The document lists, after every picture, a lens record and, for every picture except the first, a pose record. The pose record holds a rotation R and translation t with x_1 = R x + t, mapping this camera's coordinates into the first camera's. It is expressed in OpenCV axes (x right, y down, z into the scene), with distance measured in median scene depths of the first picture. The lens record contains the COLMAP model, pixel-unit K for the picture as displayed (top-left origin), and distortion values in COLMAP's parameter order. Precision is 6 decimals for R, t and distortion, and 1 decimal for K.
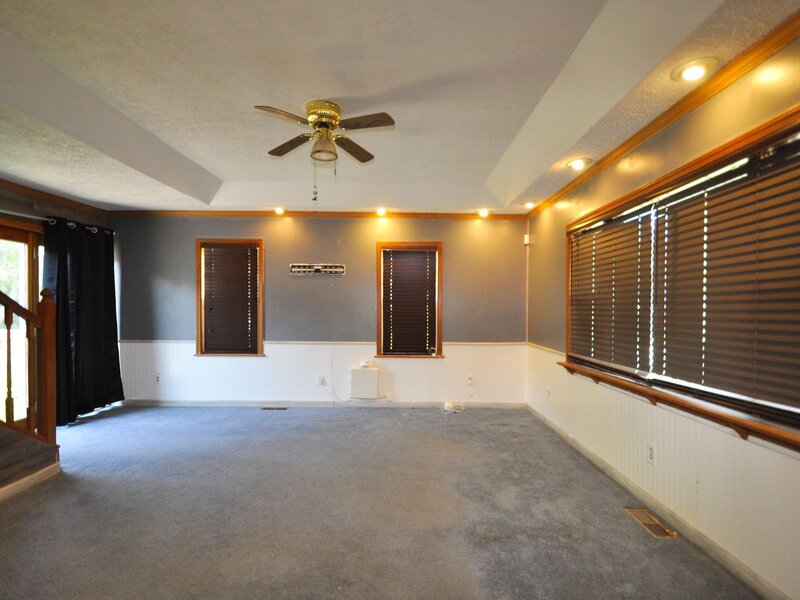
lens RADIAL K [[395.9, 0, 390.4], [0, 395.9, 312.7], [0, 0, 1]] dist [0.002467, -0.009336]
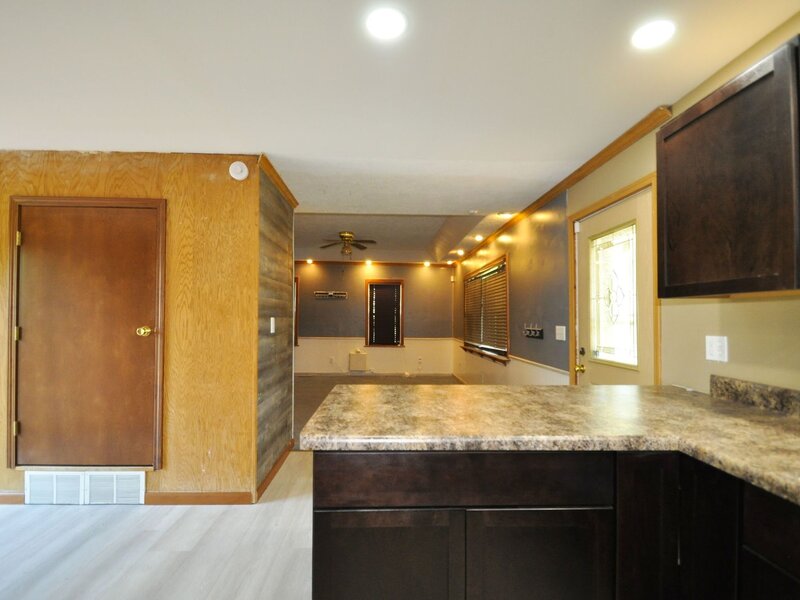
lens RADIAL K [[395.9, 0, 390.4], [0, 395.9, 312.7], [0, 0, 1]] dist [0.002467, -0.009336]
pose [[0.998655, 0.003022, 0.051765, -0.015759], [-0.001818, 0.999727, -0.023278, 0.005487], [-0.051821, 0.023152, 0.998388, -0.720396]]
